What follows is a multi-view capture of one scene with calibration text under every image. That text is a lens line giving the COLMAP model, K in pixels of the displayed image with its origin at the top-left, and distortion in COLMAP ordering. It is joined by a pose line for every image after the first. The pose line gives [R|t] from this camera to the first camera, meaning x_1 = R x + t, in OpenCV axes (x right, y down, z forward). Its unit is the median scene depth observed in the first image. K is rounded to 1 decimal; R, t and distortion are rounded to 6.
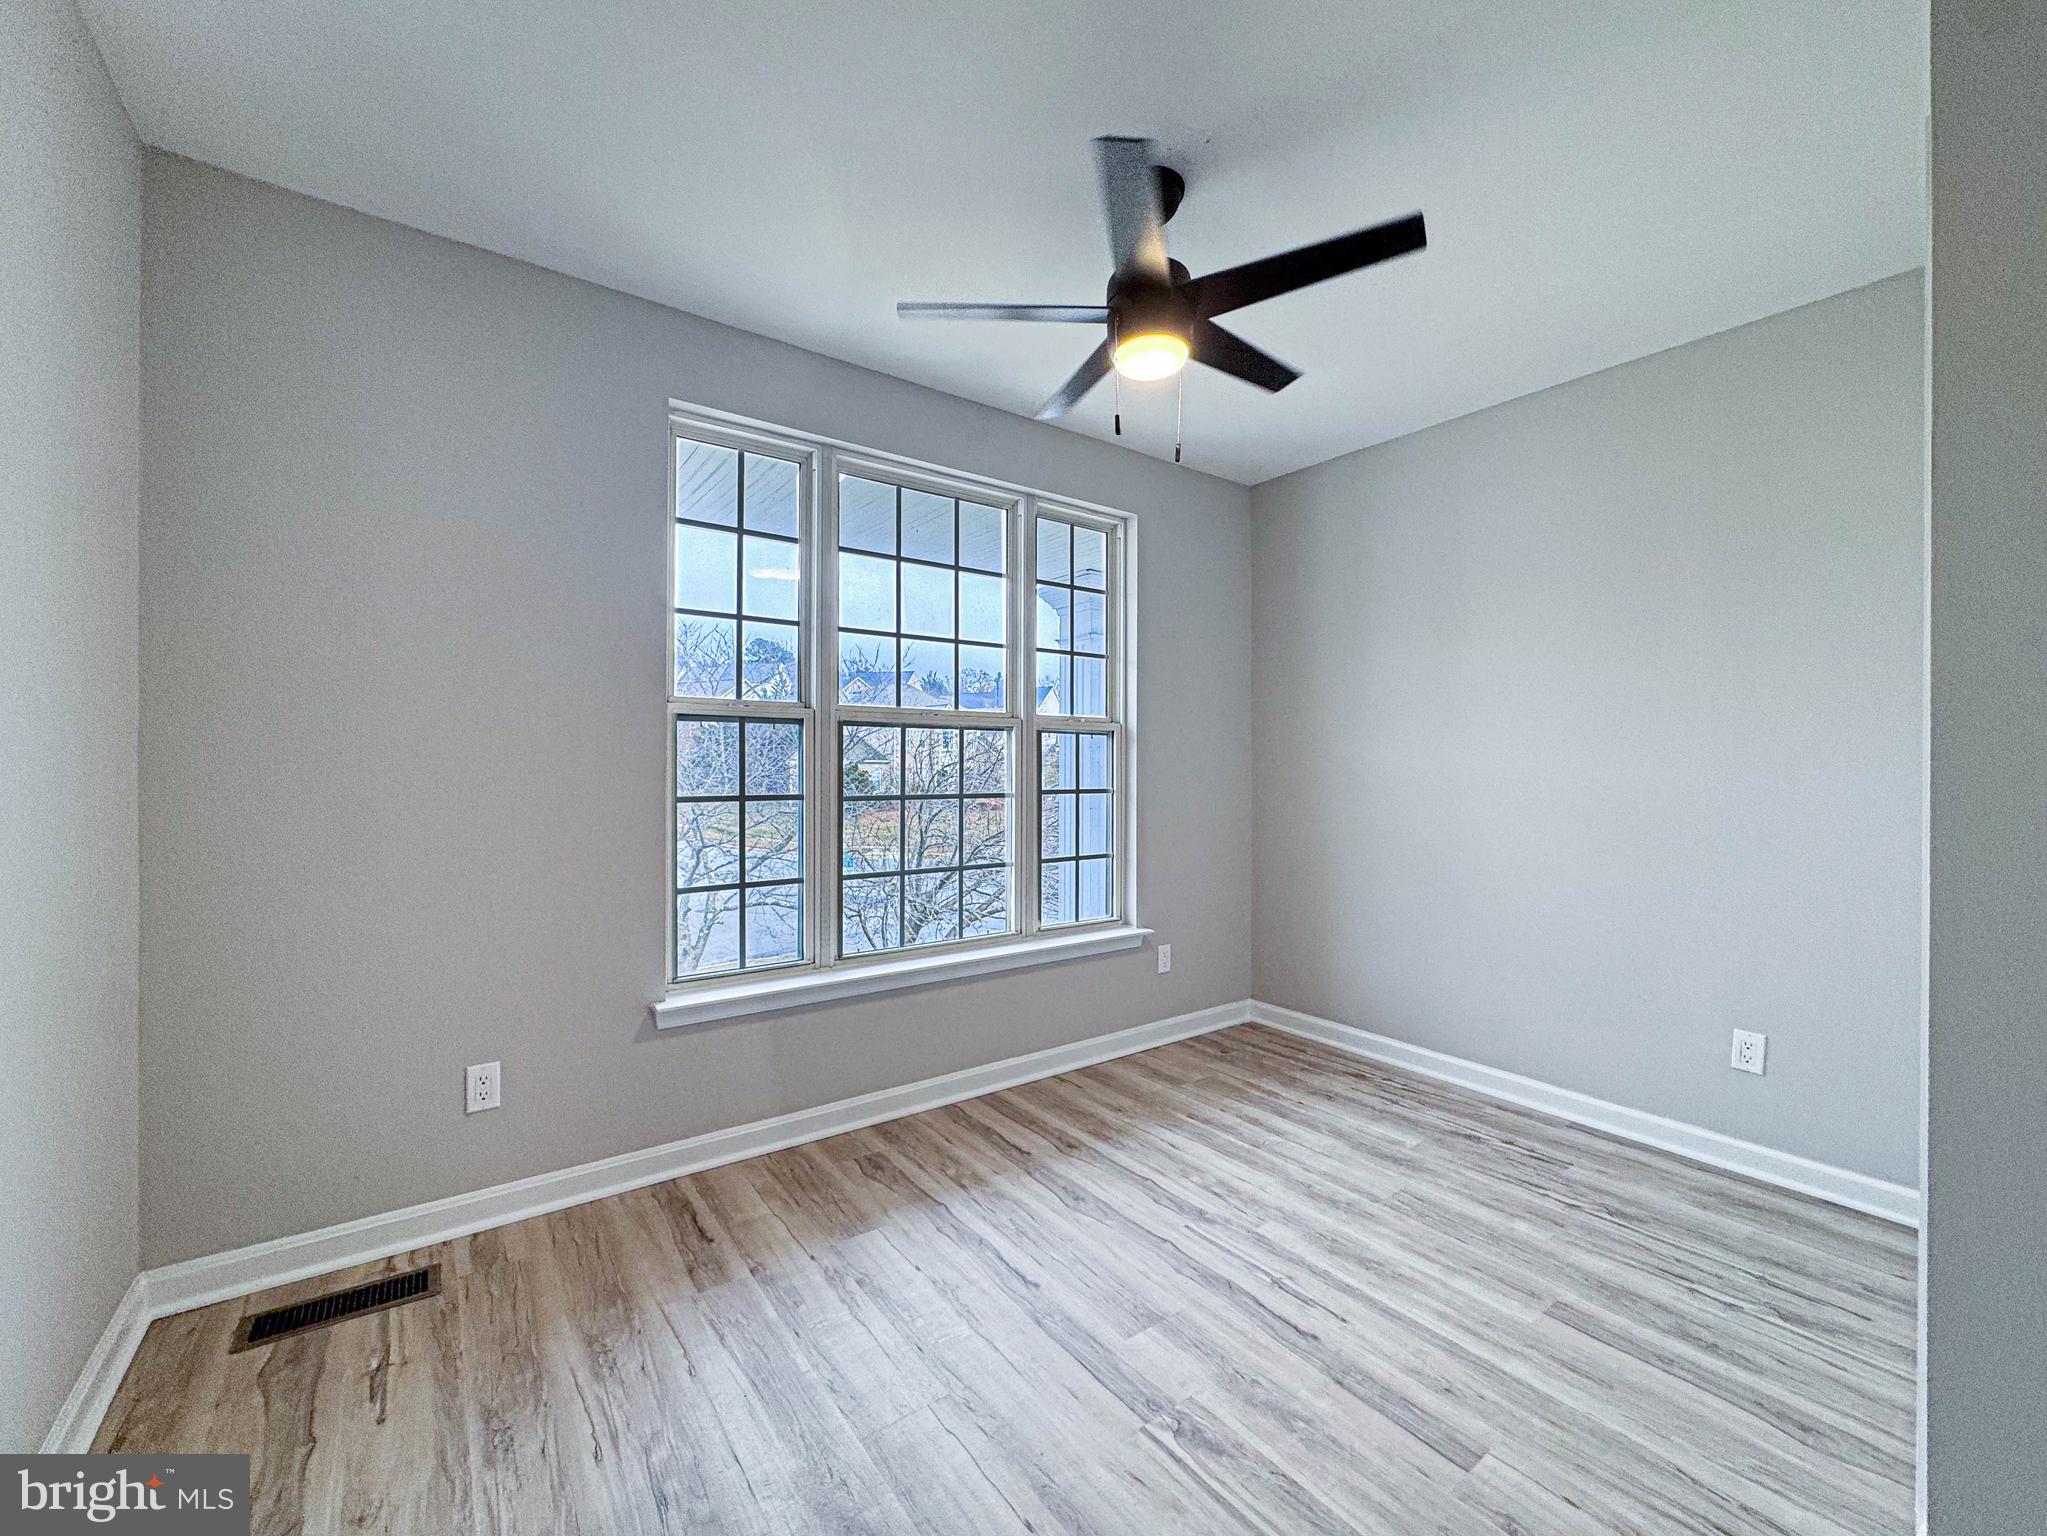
lens RADIAL K [[834.7, 0, 1021.7], [0, 834.7, 764.8], [0, 0, 1]] dist [-0.003592, -0.000081]
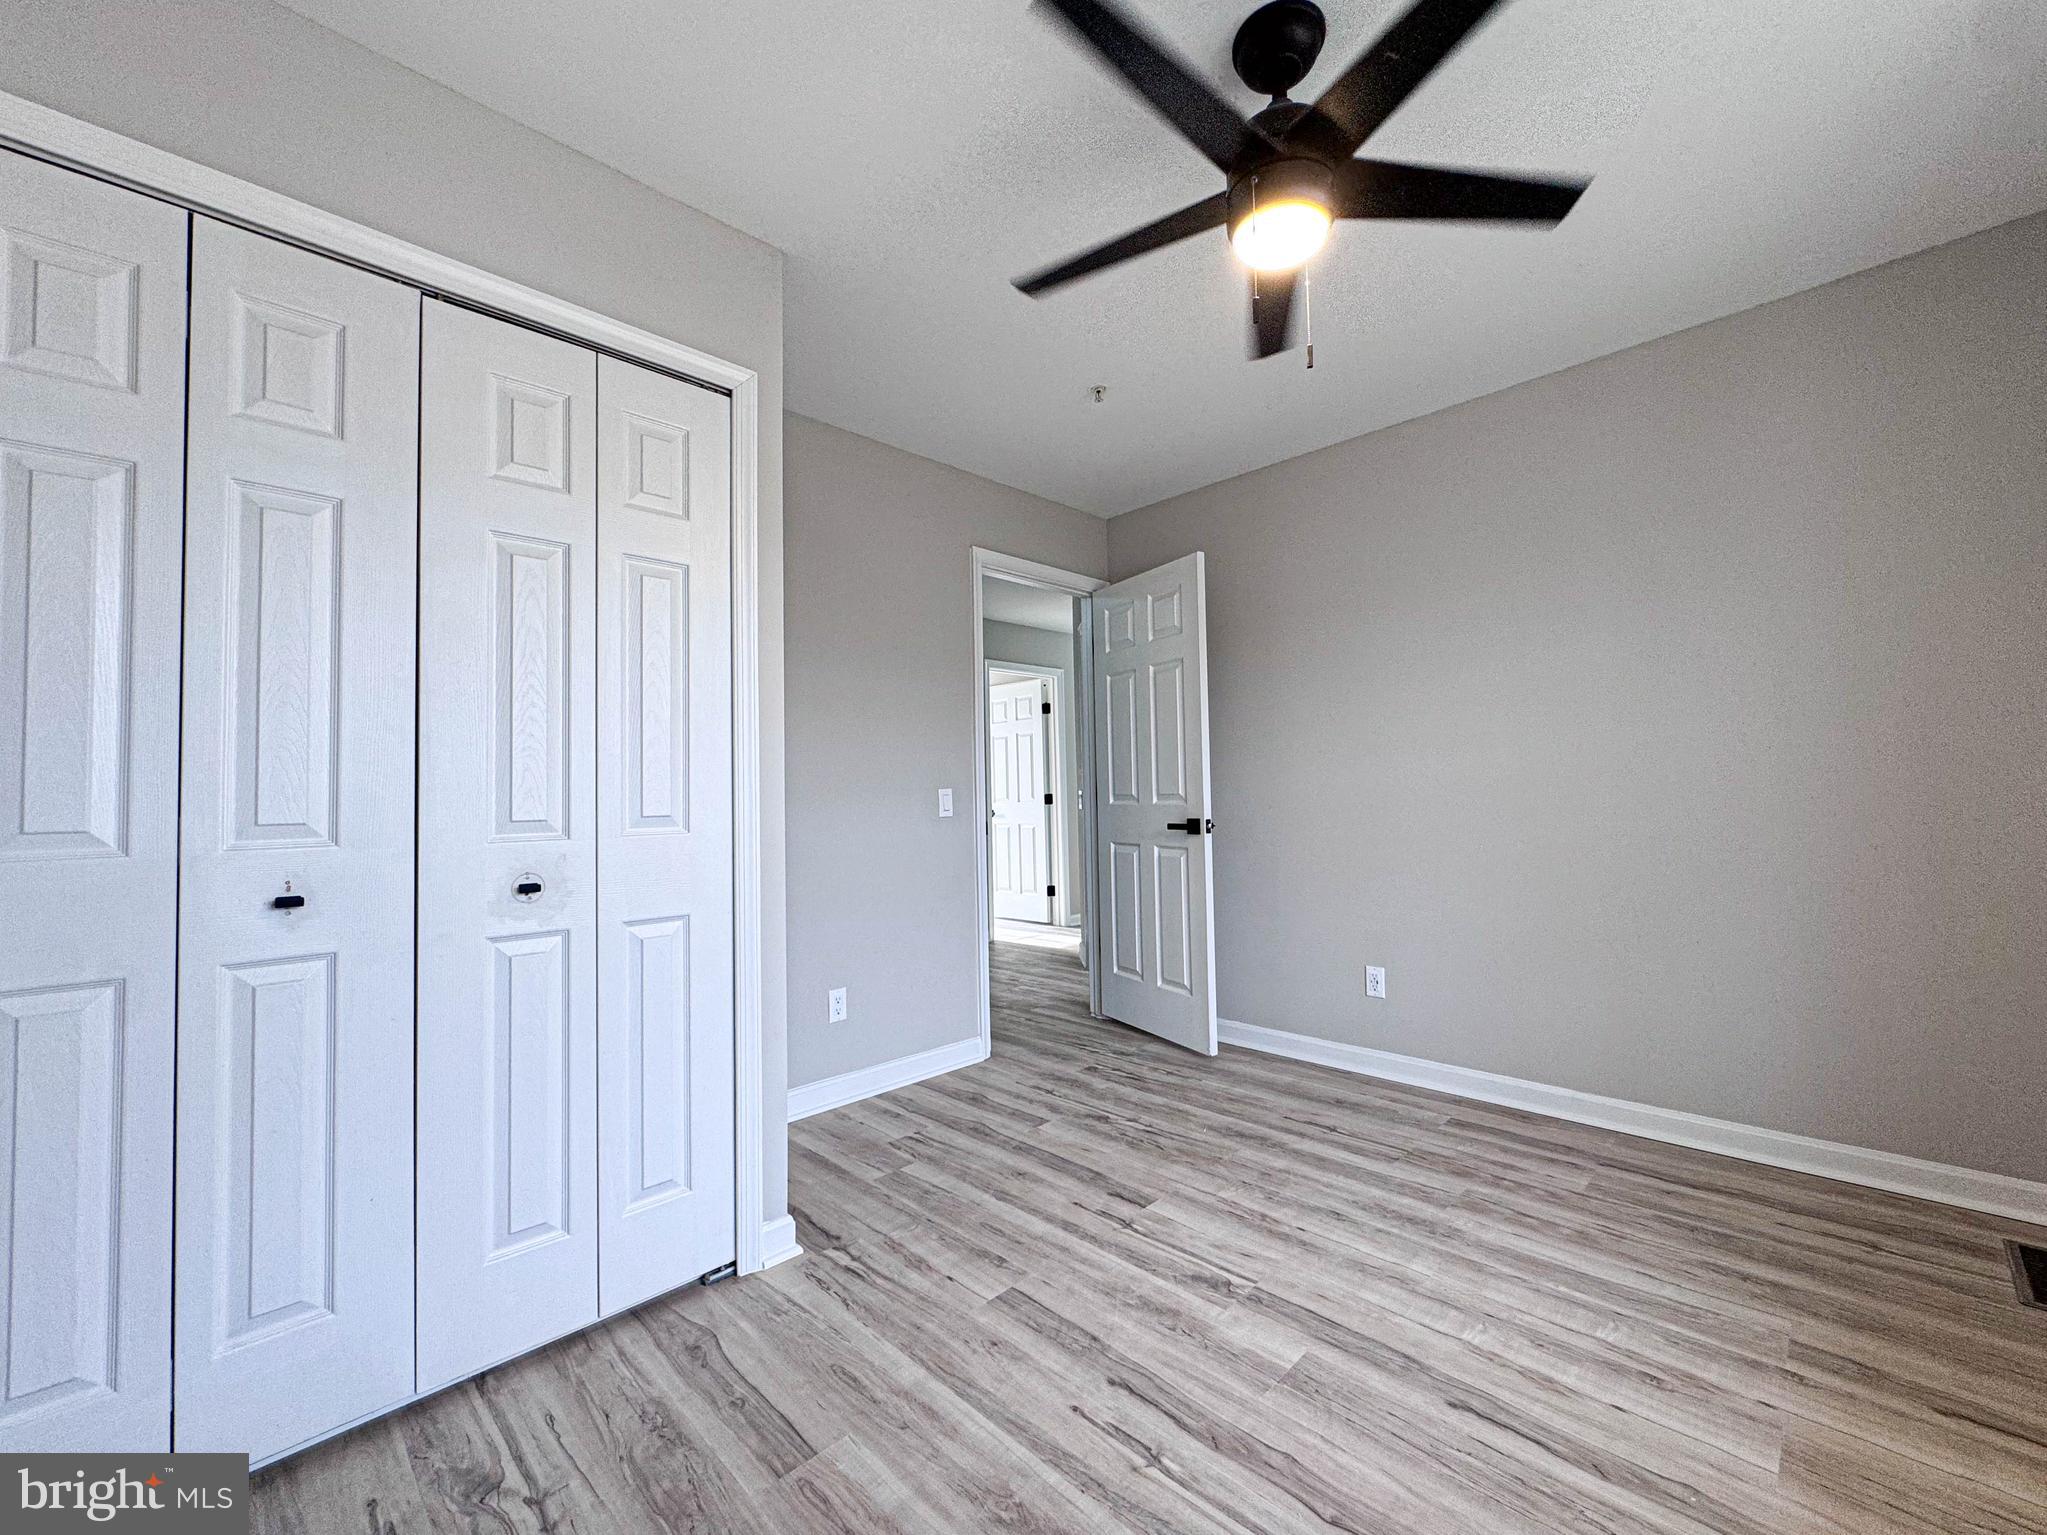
lens RADIAL K [[817.4, 0, 1029.4], [0, 817.4, 772.3], [0, 0, 1]] dist [-0.004057, -0.000189]
pose [[-0.988461, 0.010895, -0.151081, 0.500355], [0.016111, 0.999314, -0.033344, 0.052222], [0.150614, -0.035393, -0.987959, 1.661947]]
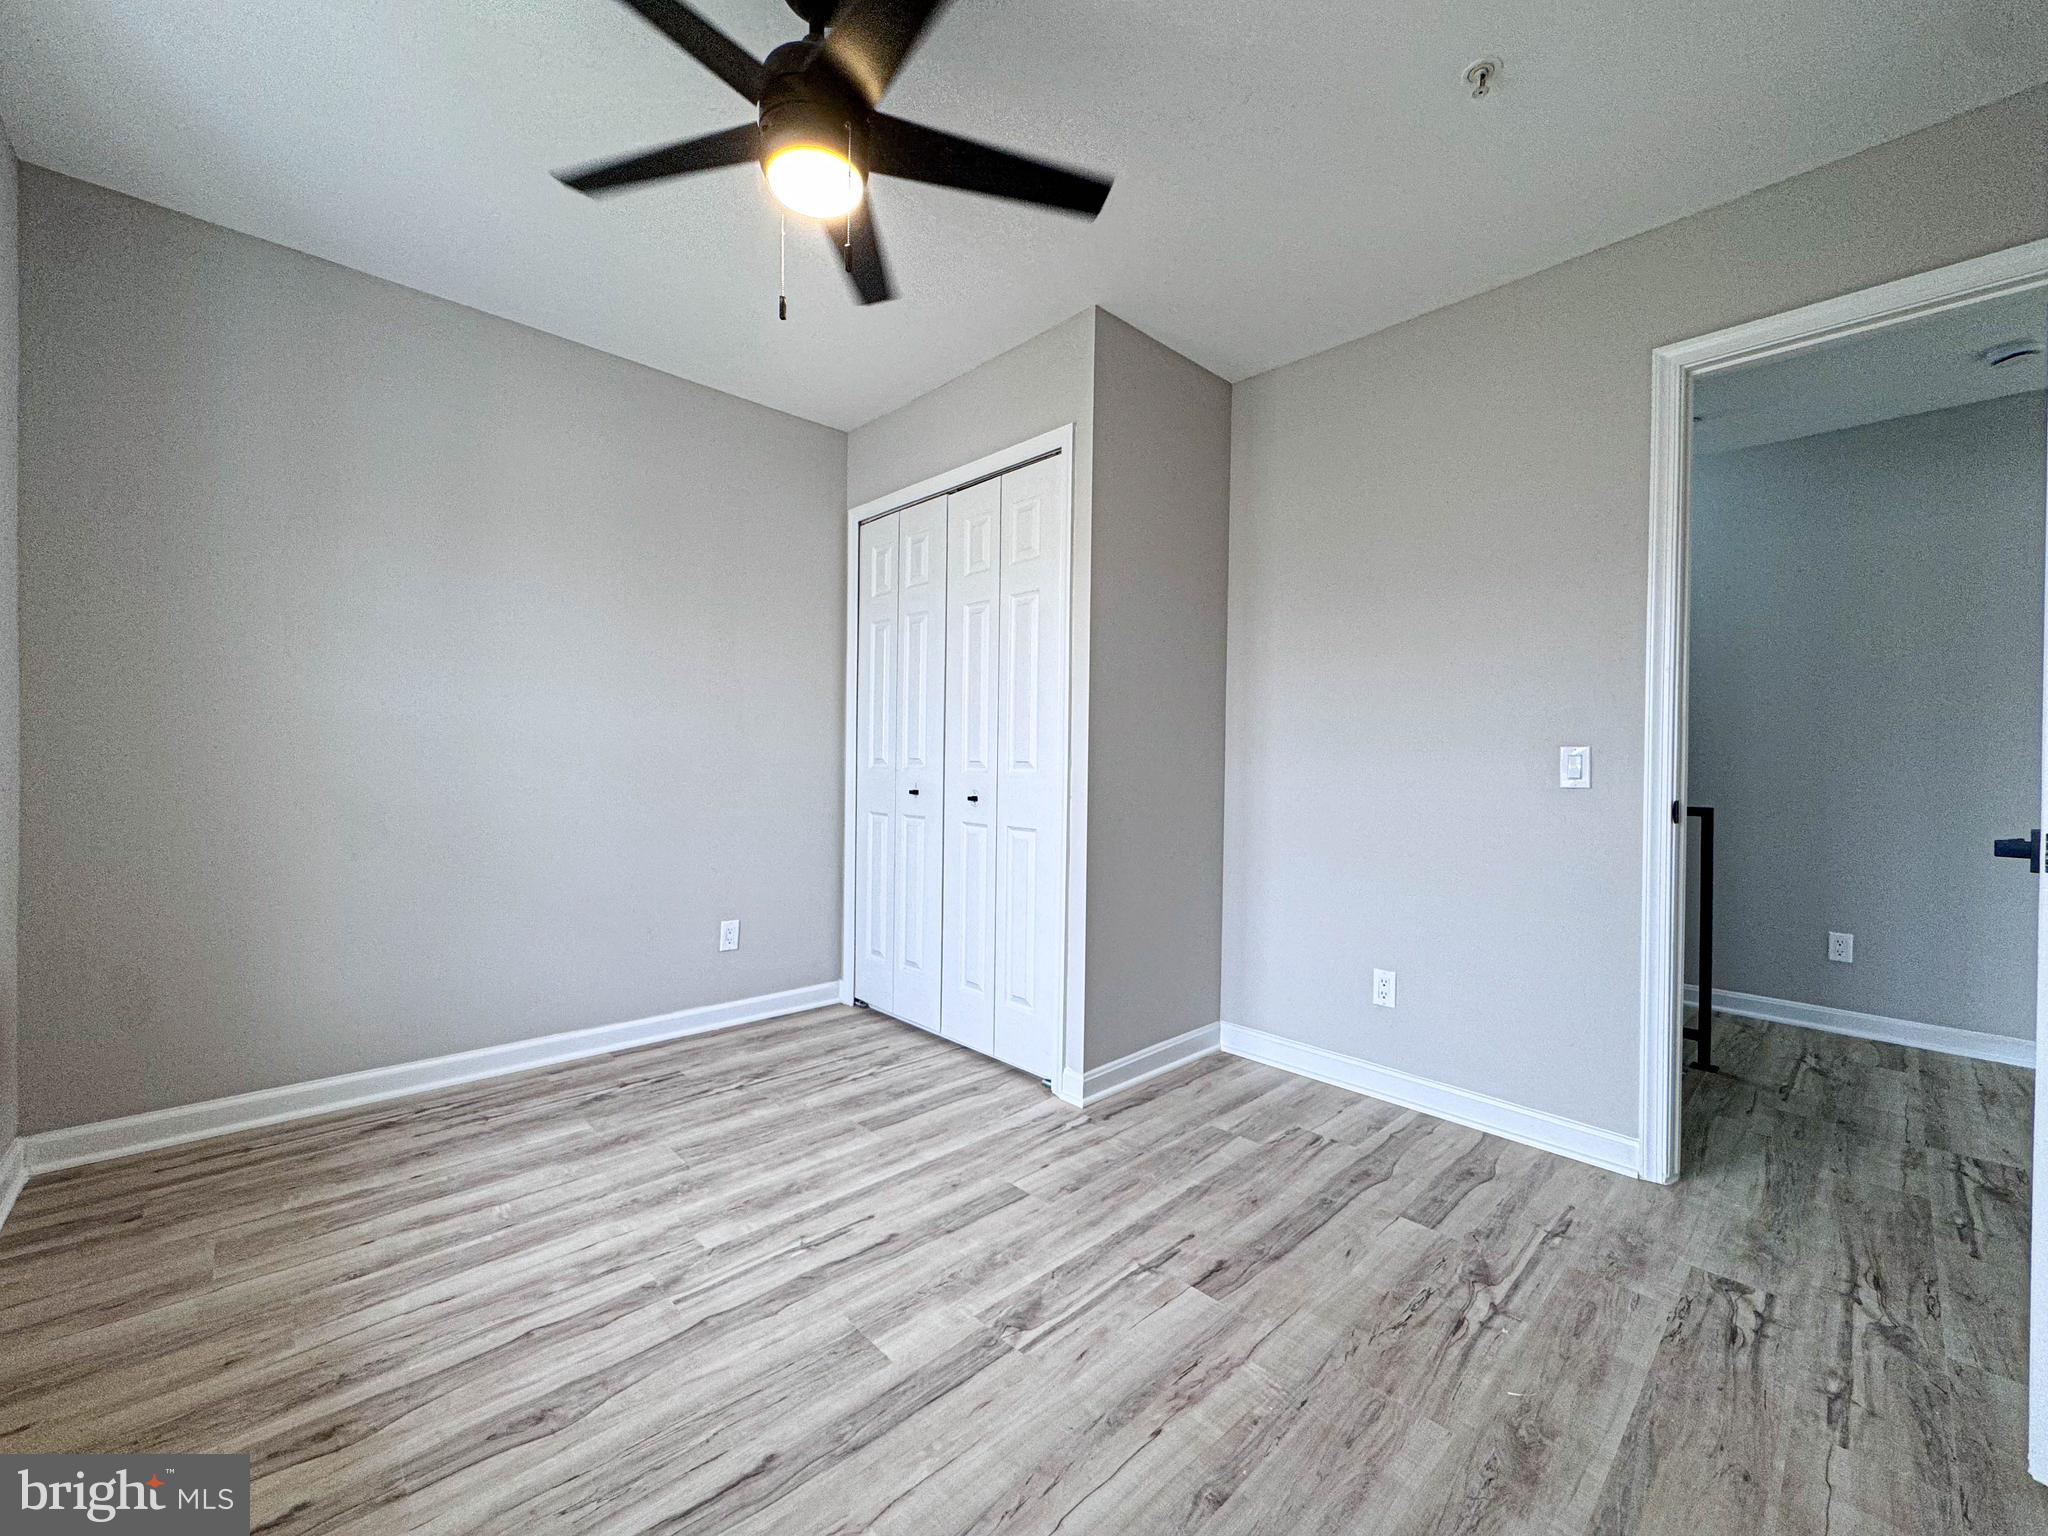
lens RADIAL K [[817.8, 0, 1029.9], [0, 817.8, 772.8], [0, 0, 1]] dist [-0.004057, -0.000189]
pose [[-0.134773, -0.021889, 0.990635, -0.630536], [-0.016956, 0.999661, 0.019782, 0.054111], [-0.990731, -0.014131, -0.135099, 0.863666]]
